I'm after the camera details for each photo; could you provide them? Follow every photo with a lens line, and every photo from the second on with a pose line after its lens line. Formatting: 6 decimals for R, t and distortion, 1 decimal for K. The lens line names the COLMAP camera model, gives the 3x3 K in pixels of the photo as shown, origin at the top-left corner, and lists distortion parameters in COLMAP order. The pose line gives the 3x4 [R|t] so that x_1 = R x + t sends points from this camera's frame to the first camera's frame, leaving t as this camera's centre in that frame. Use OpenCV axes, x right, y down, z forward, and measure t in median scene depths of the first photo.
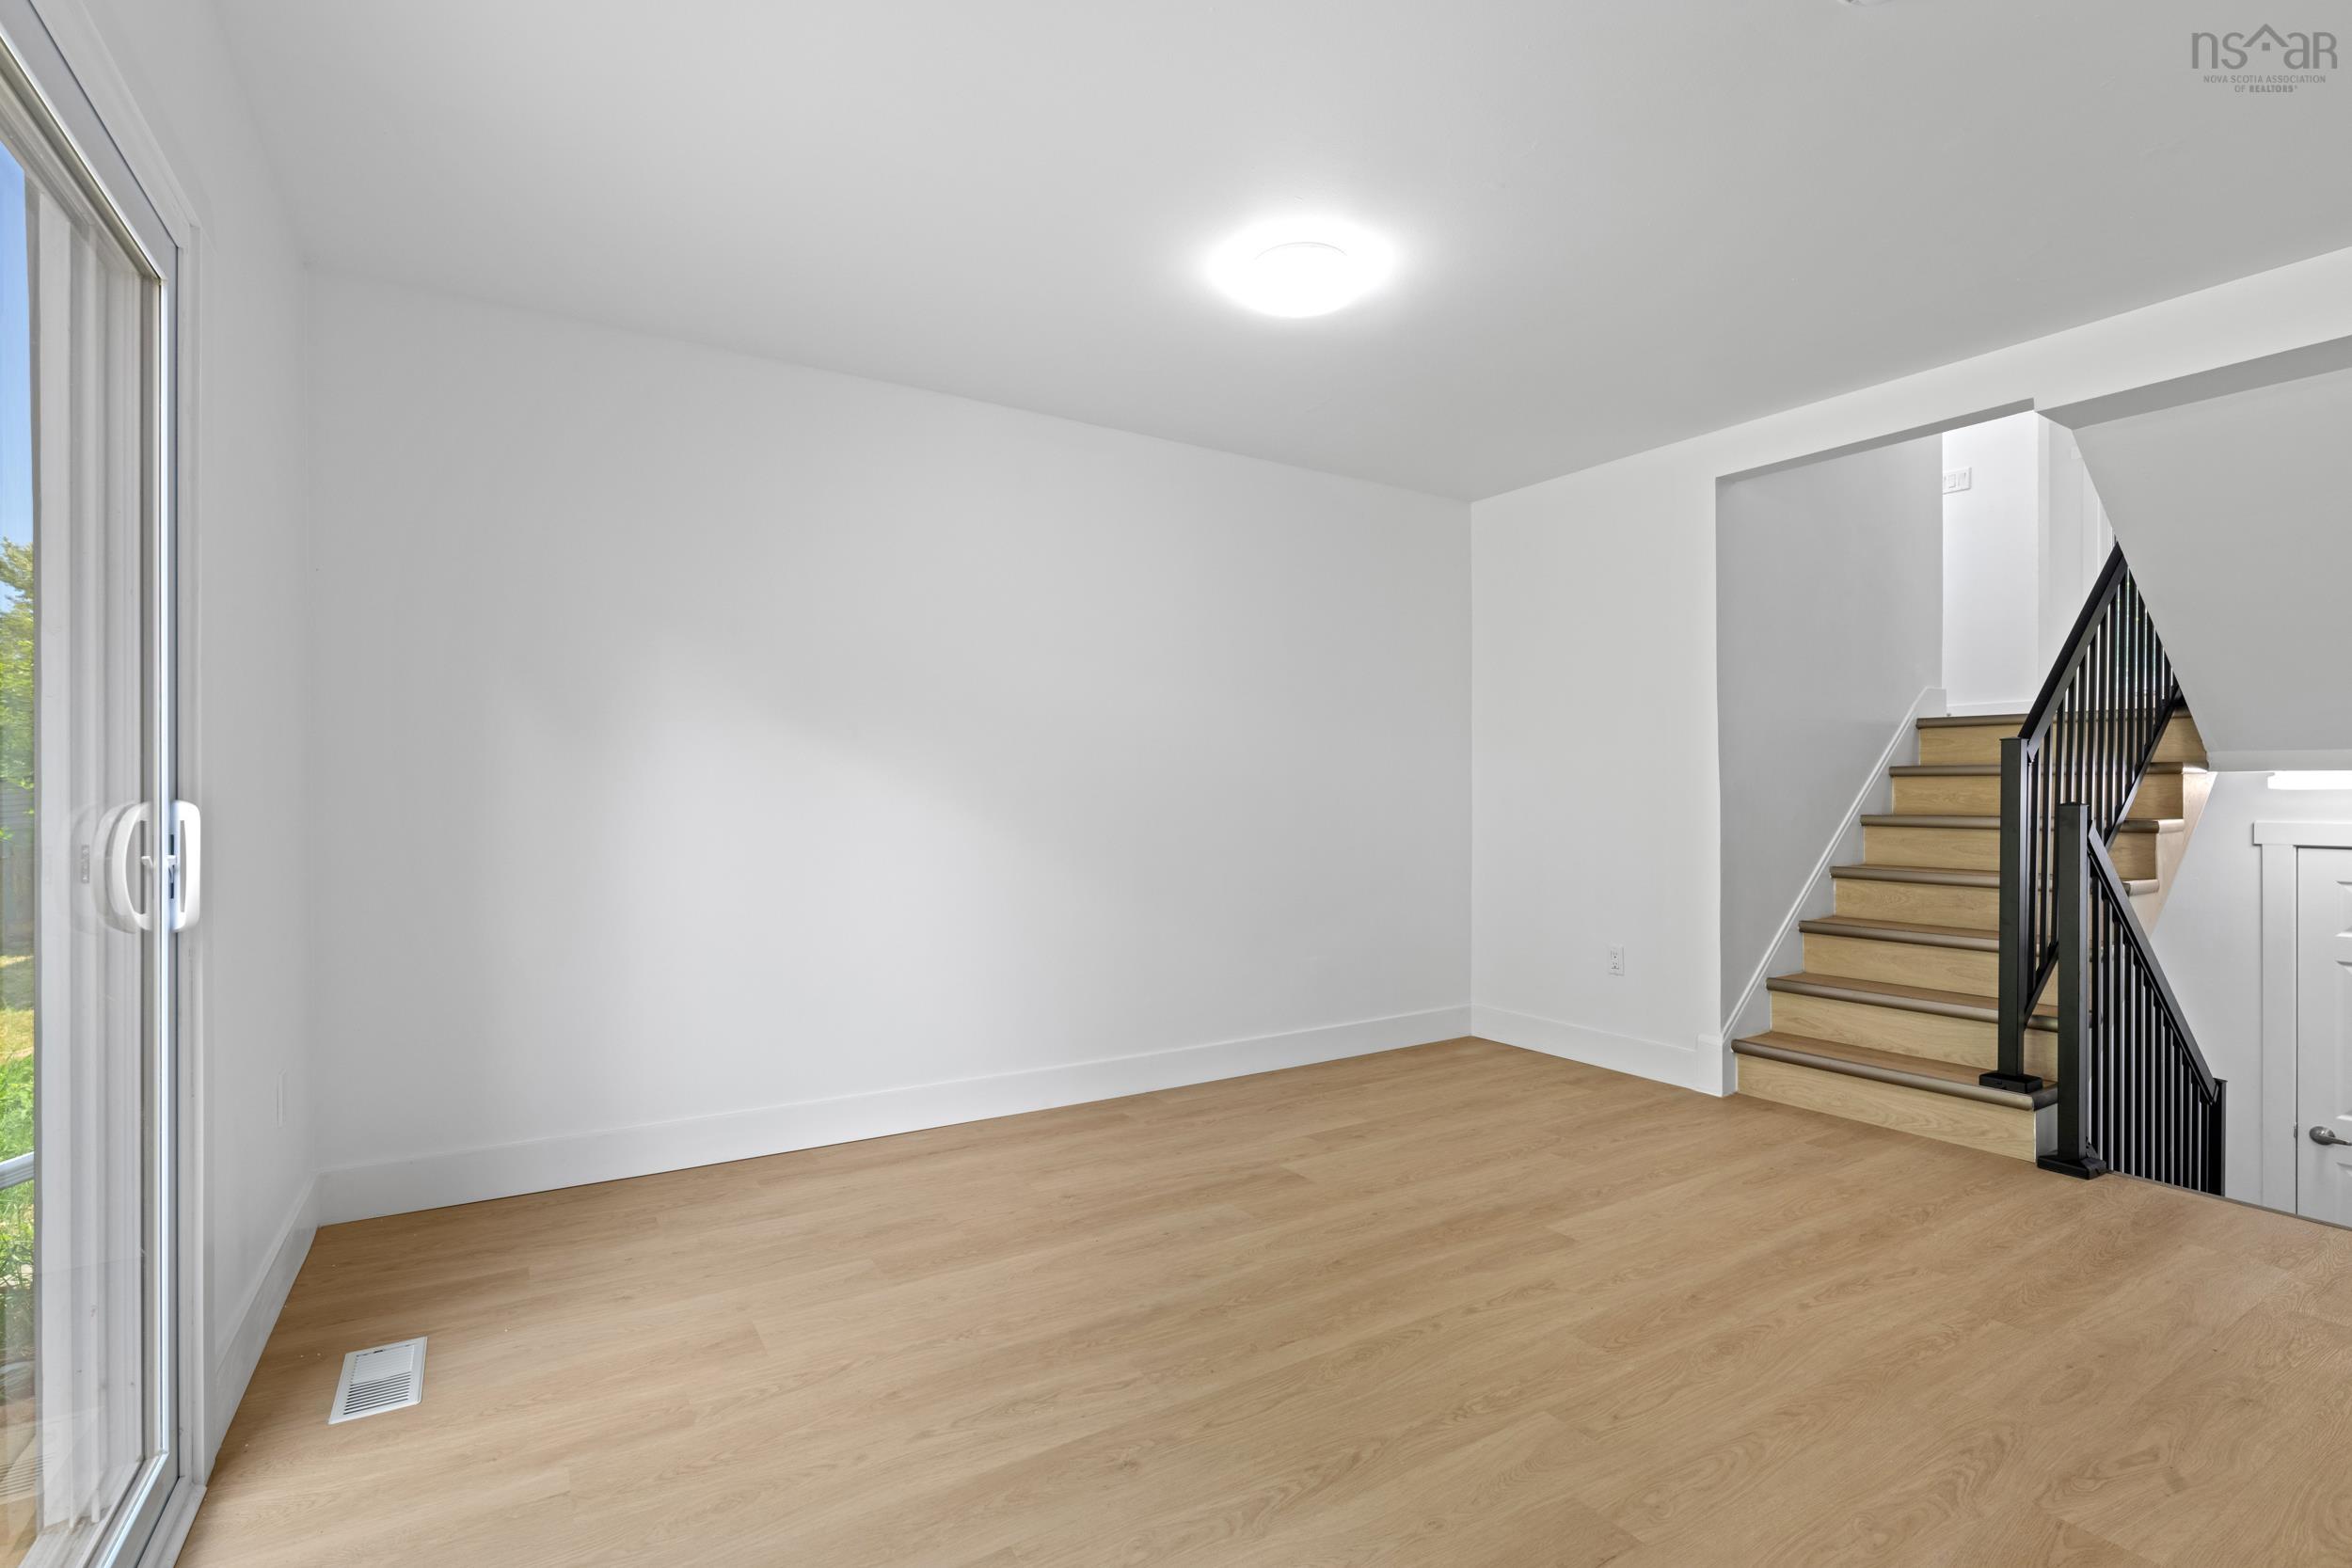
lens RADIAL K [[1081.4, 0, 1181.1], [0, 1081.4, 787.9], [0, 0, 1]] dist [-0.000204, -0.000365]
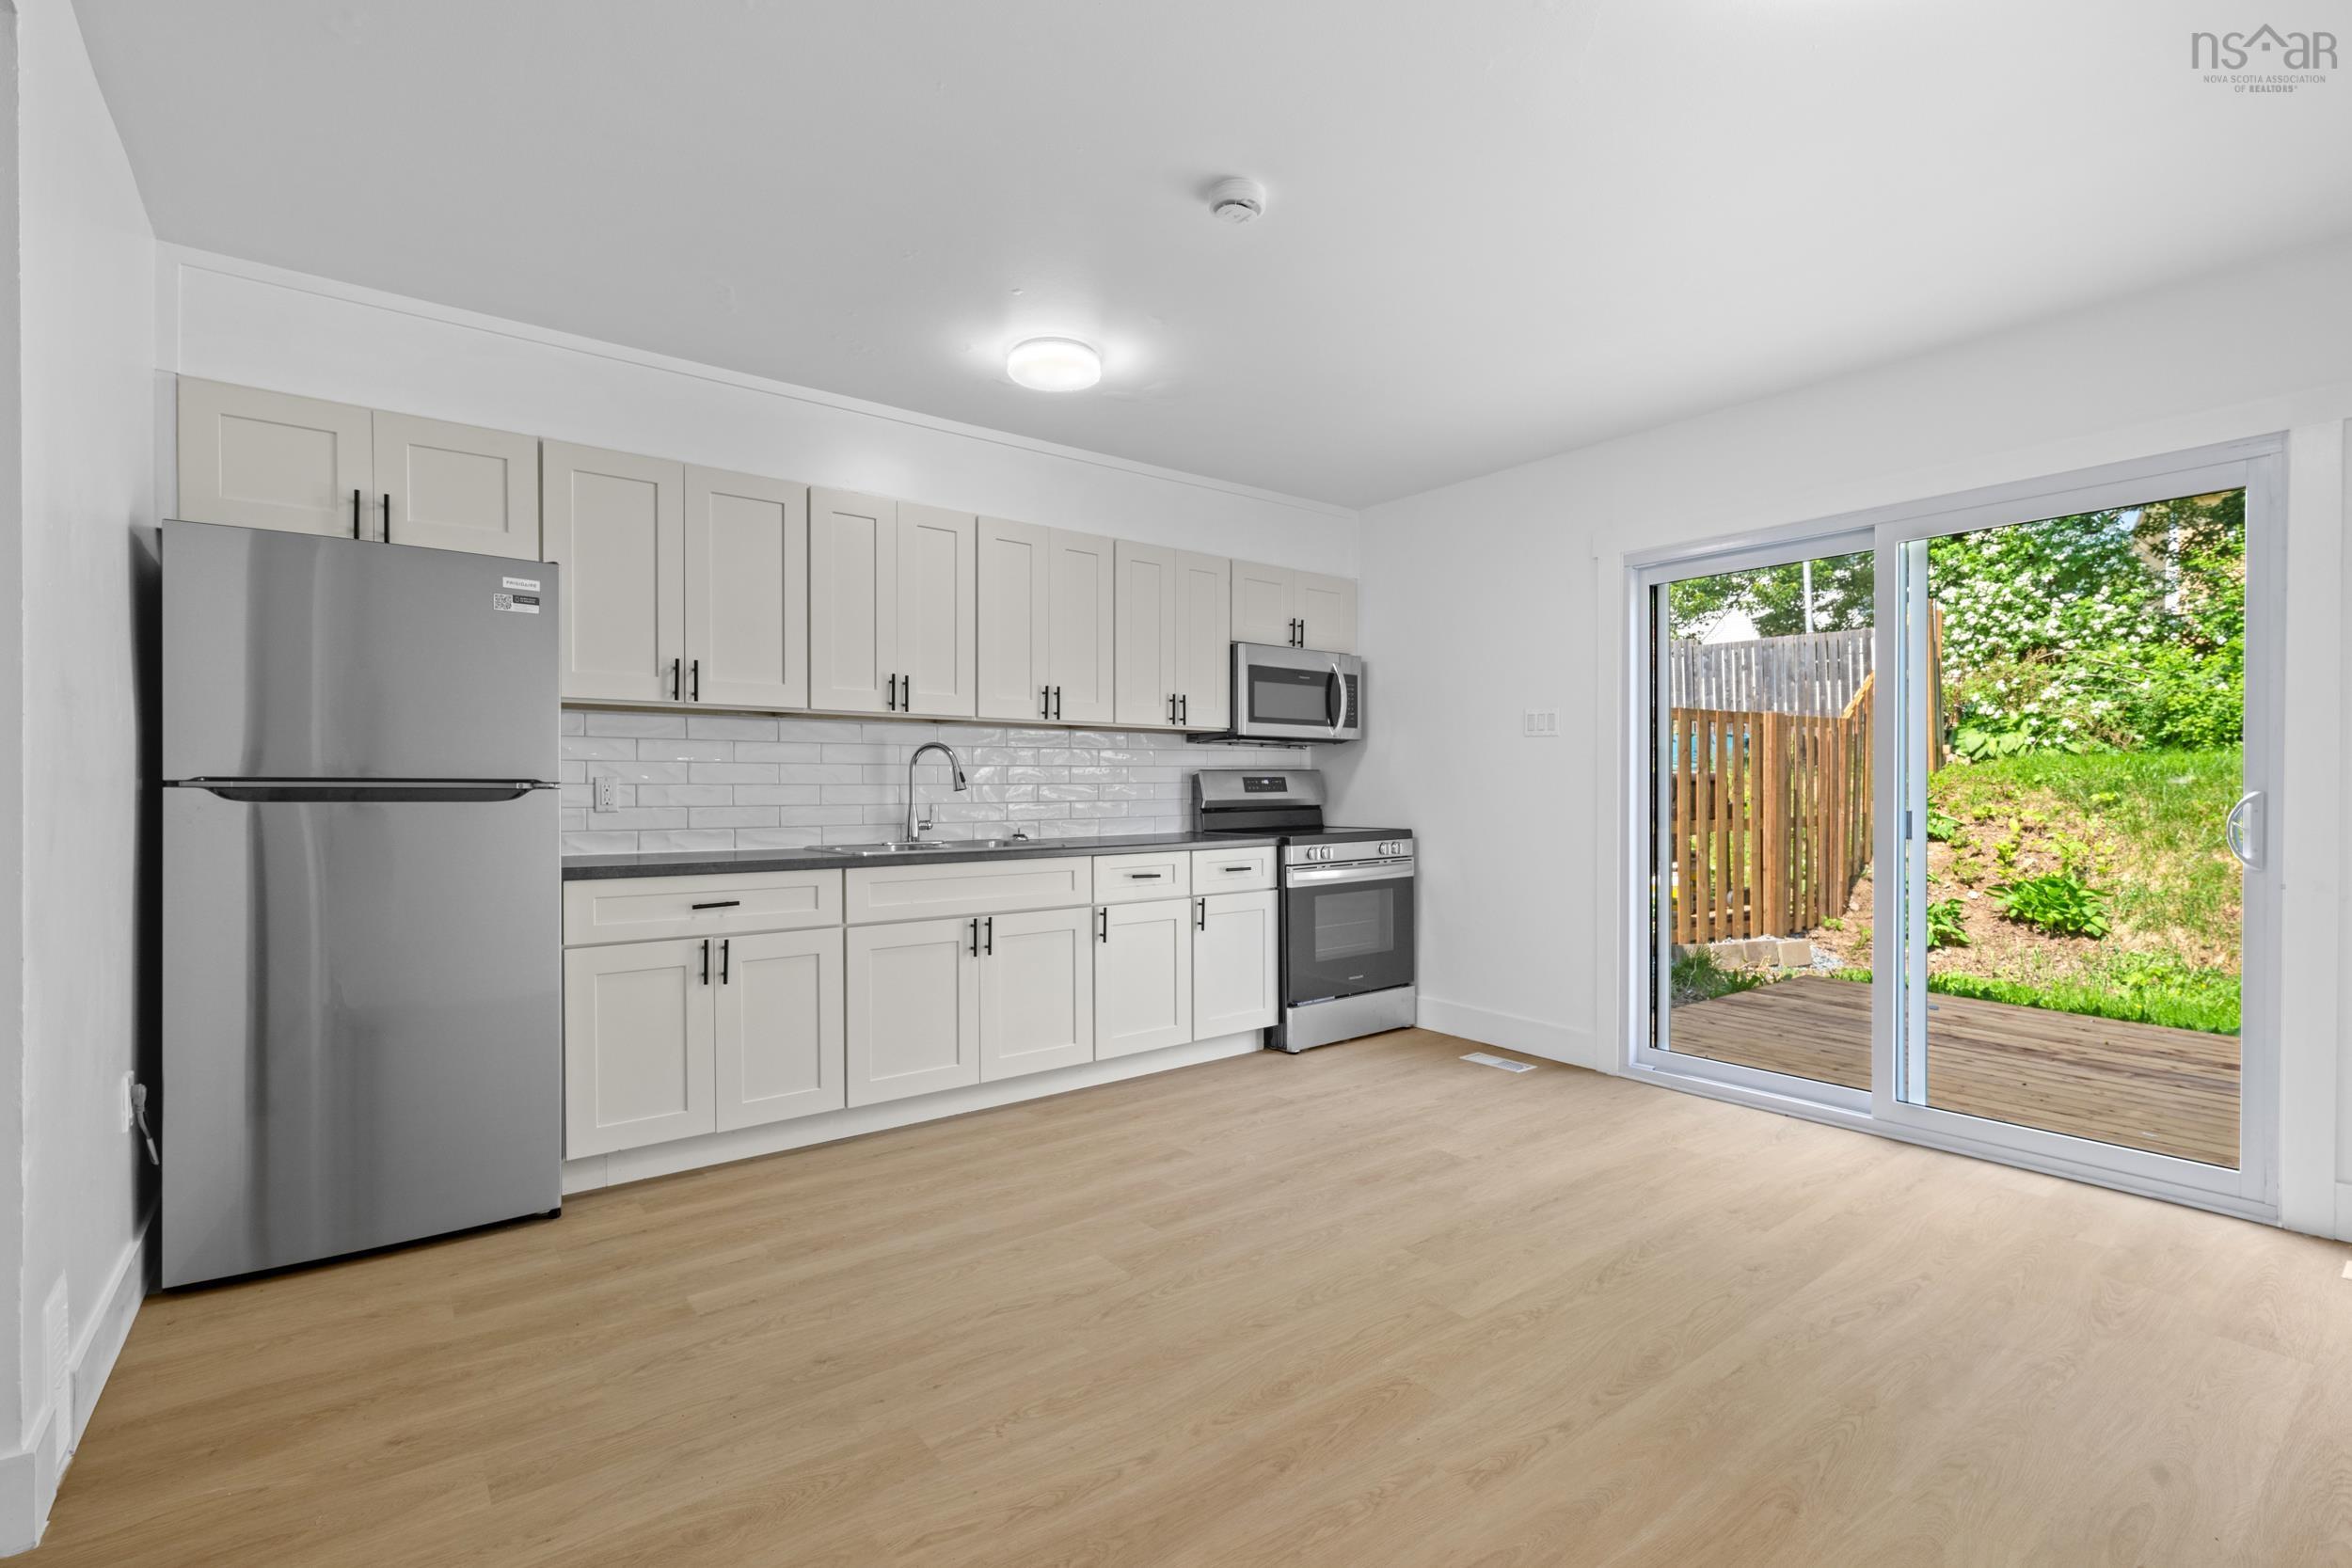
lens RADIAL K [[1063.3, 0, 1178.7], [0, 1063.3, 789.5], [0, 0, 1]] dist [-0.001562, -0.000073]
pose [[-0.995135, -0.001191, -0.098517, 0.507952], [-0.000721, 0.999988, -0.004805, 0.009308], [0.098522, -0.004710, -0.995124, 1.414501]]
